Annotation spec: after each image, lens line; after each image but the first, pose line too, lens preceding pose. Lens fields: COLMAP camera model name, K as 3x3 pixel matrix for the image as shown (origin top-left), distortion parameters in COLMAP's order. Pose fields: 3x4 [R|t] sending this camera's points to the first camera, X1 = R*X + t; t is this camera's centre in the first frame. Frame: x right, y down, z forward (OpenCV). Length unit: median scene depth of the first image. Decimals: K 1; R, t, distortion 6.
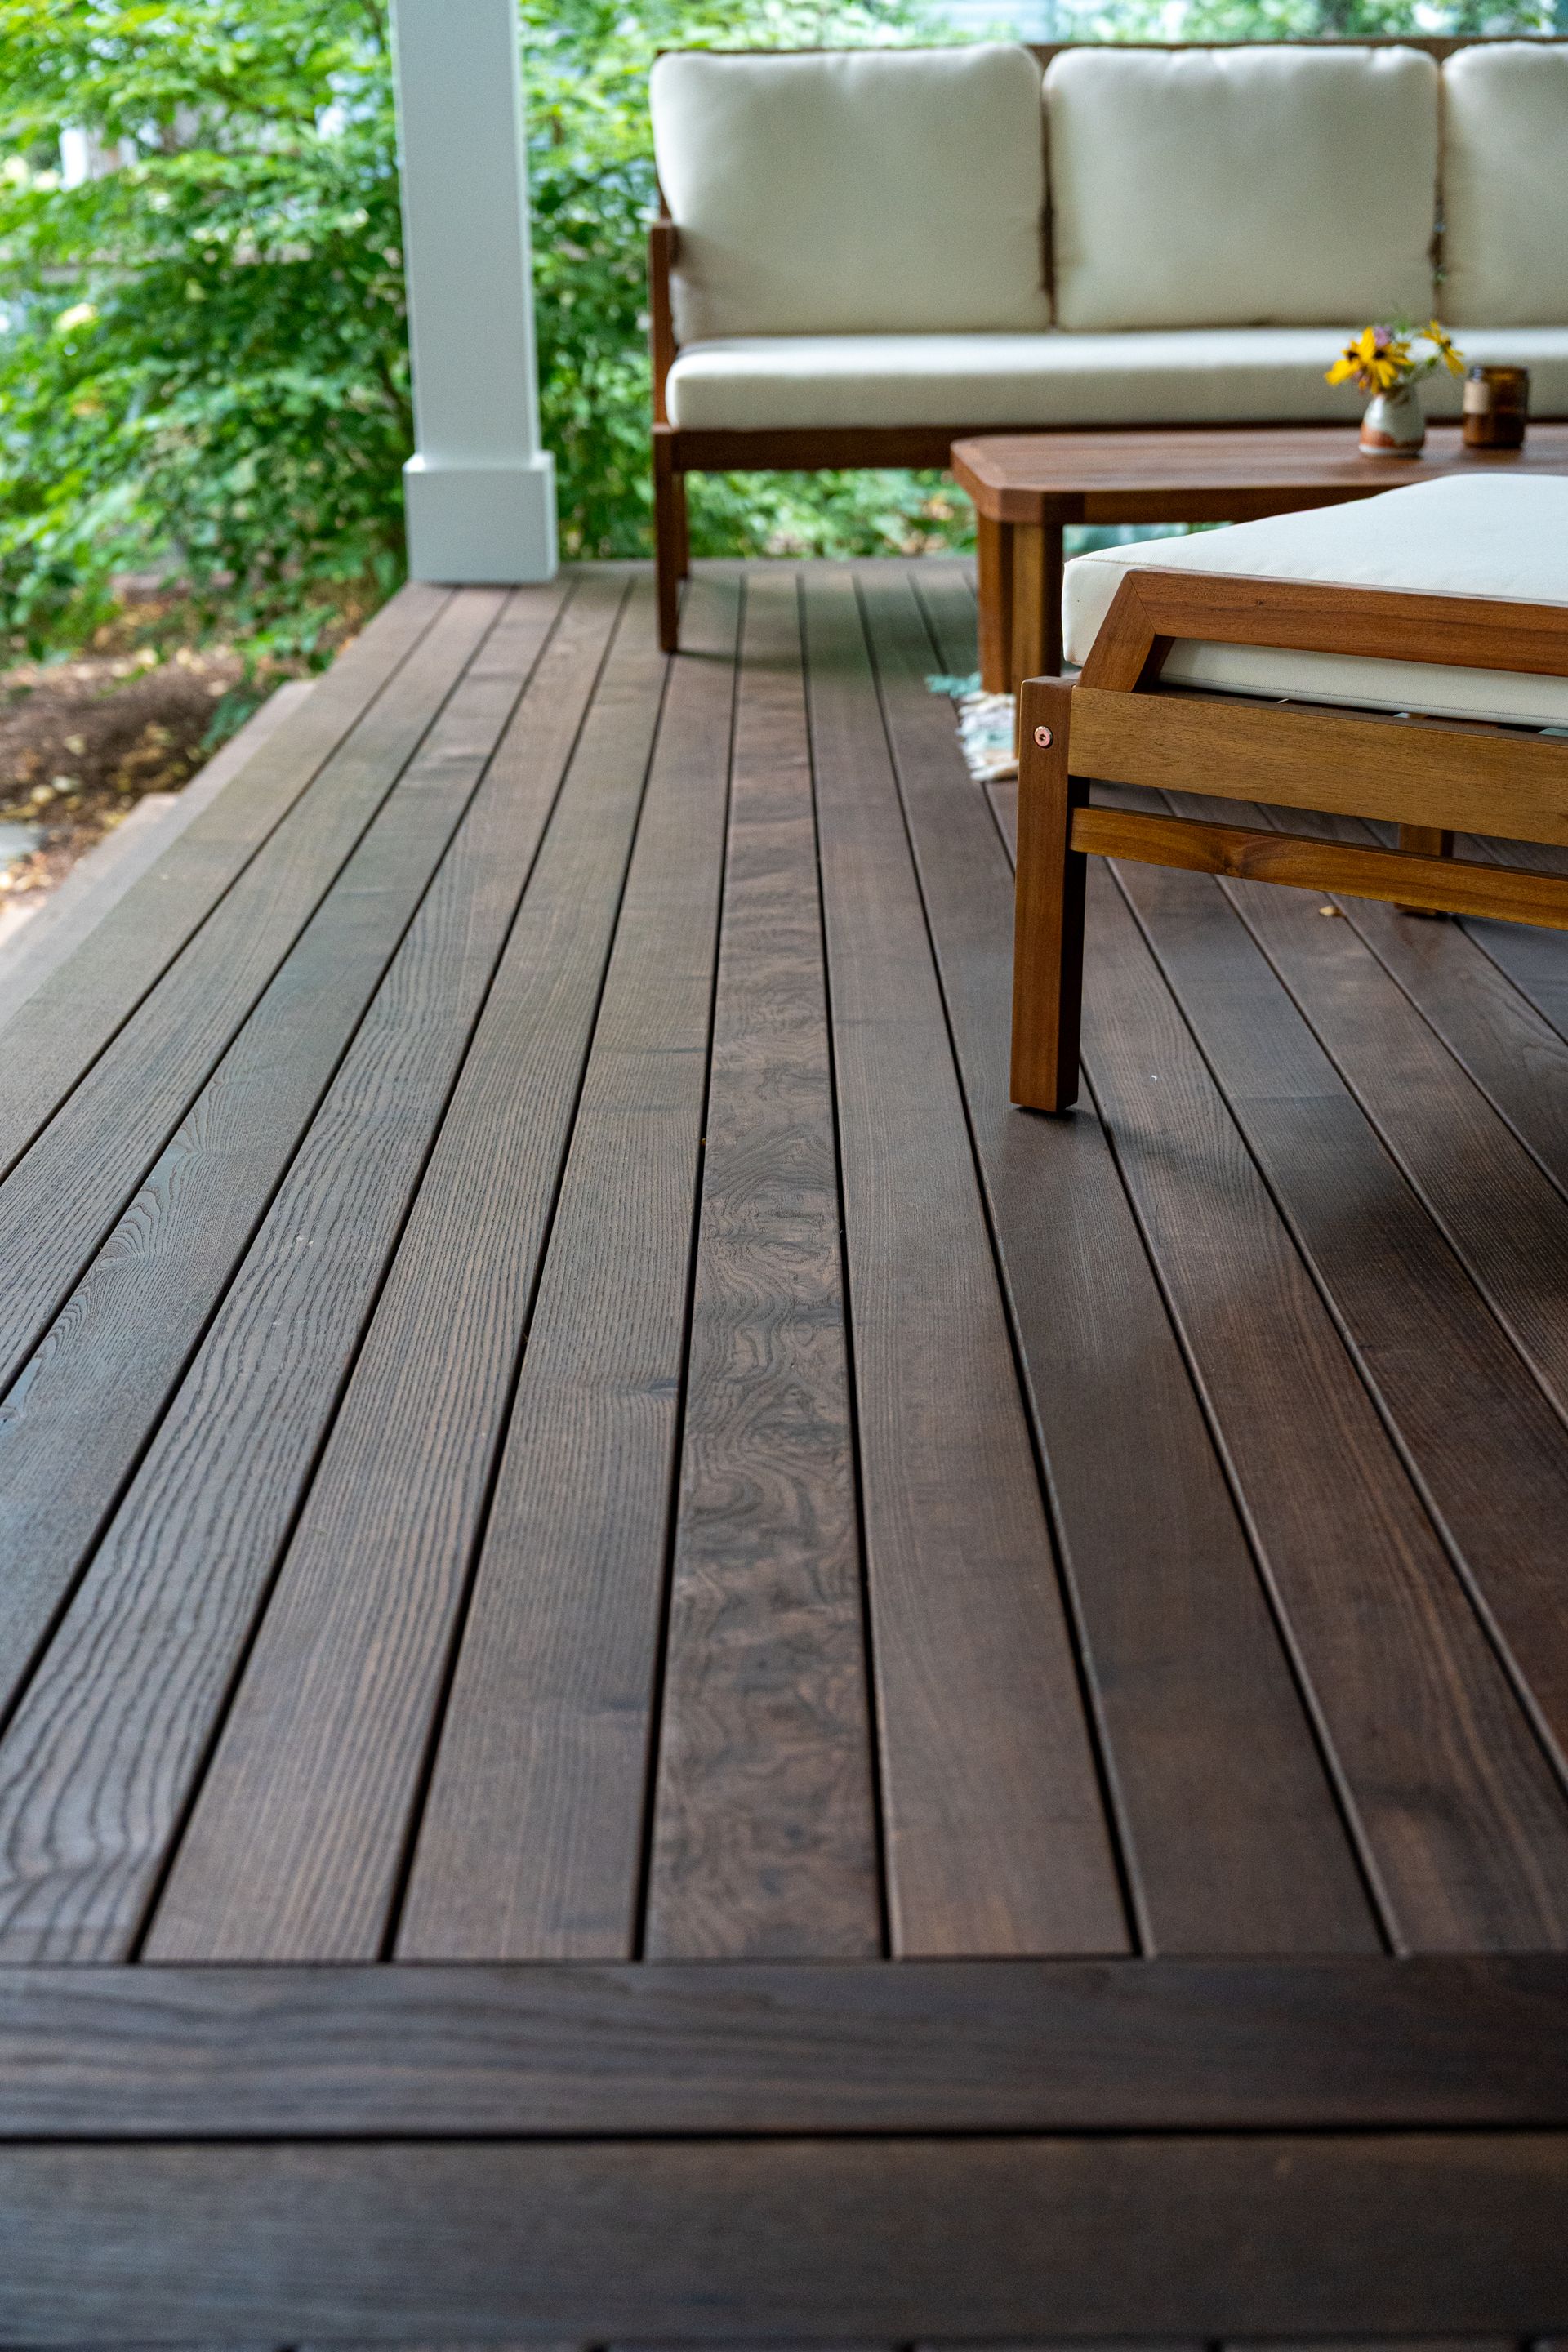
lens RADIAL K [[2712.8, 0, 788.3], [0, 2712.8, 1187.6], [0, 0, 1]] dist [-0.000801, 0.000000]
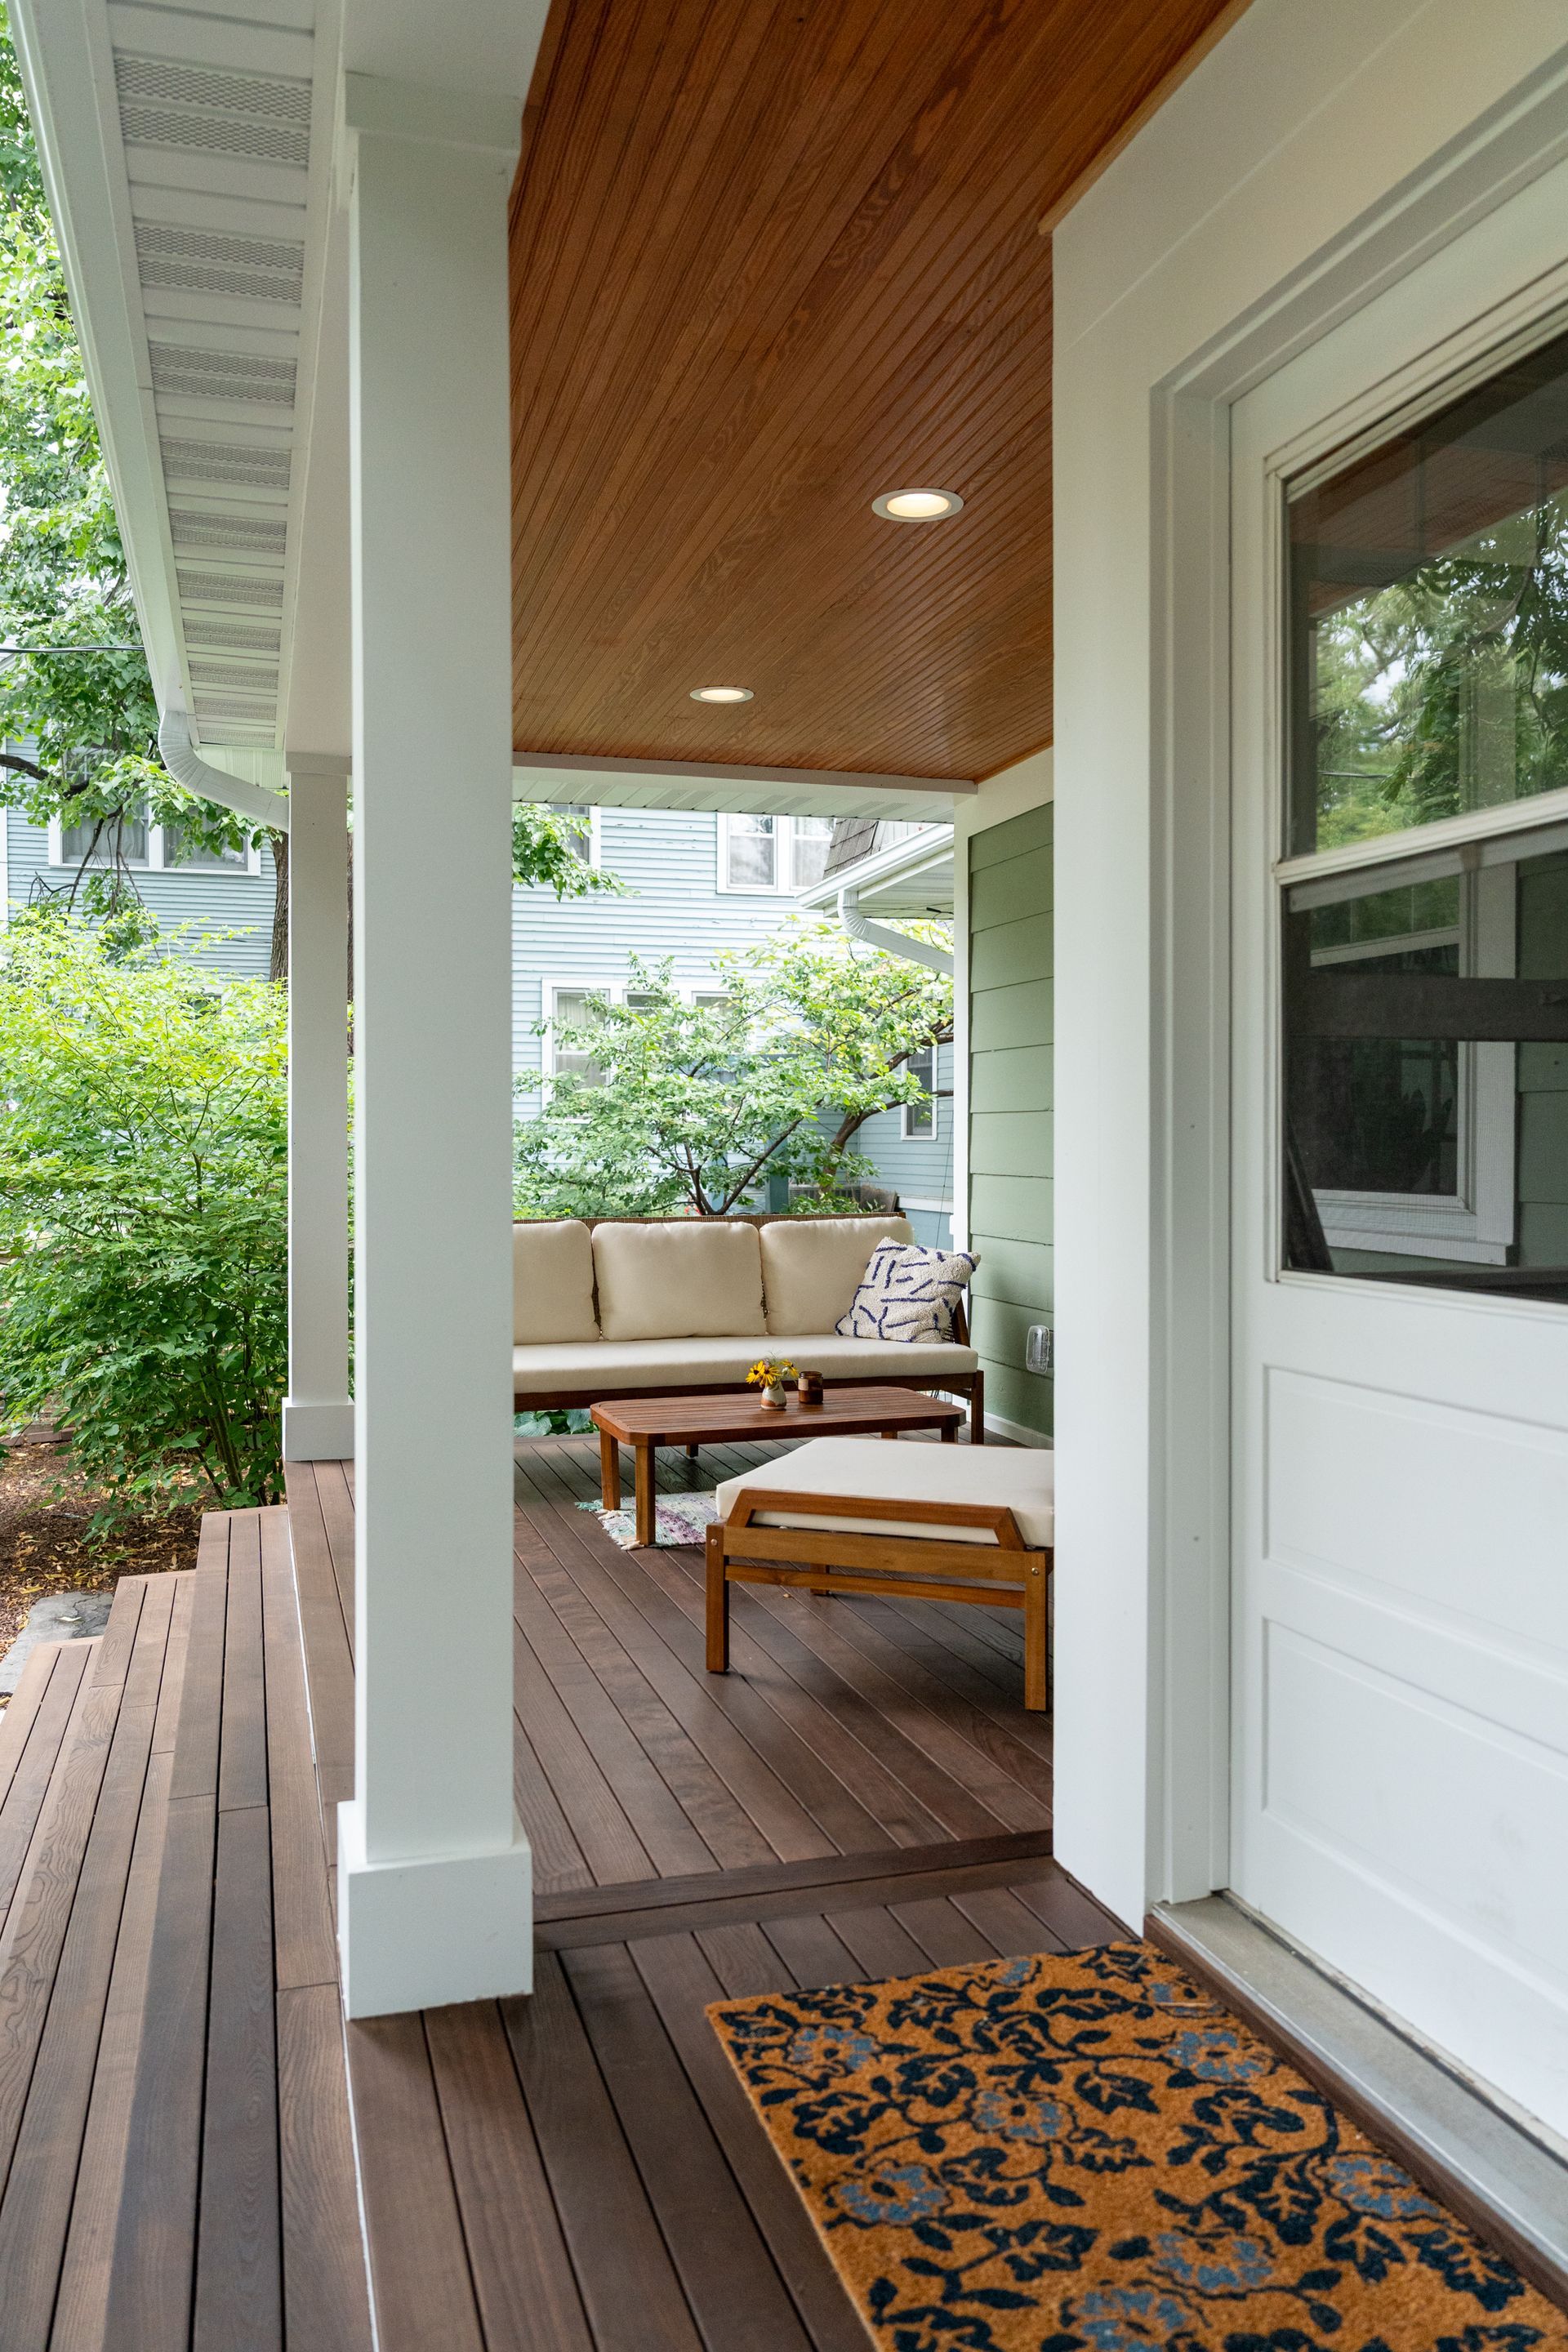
lens RADIAL K [[1613.6, 0, 769.1], [0, 1613.6, 1175.3], [0, 0, 1]] dist [0.001883, 0.005816]
pose [[0.965916, 0.001297, 0.258851, -0.296243], [0.090483, 0.935213, -0.342329, 0.069634], [-0.242525, 0.354083, 0.903220, -0.750833]]
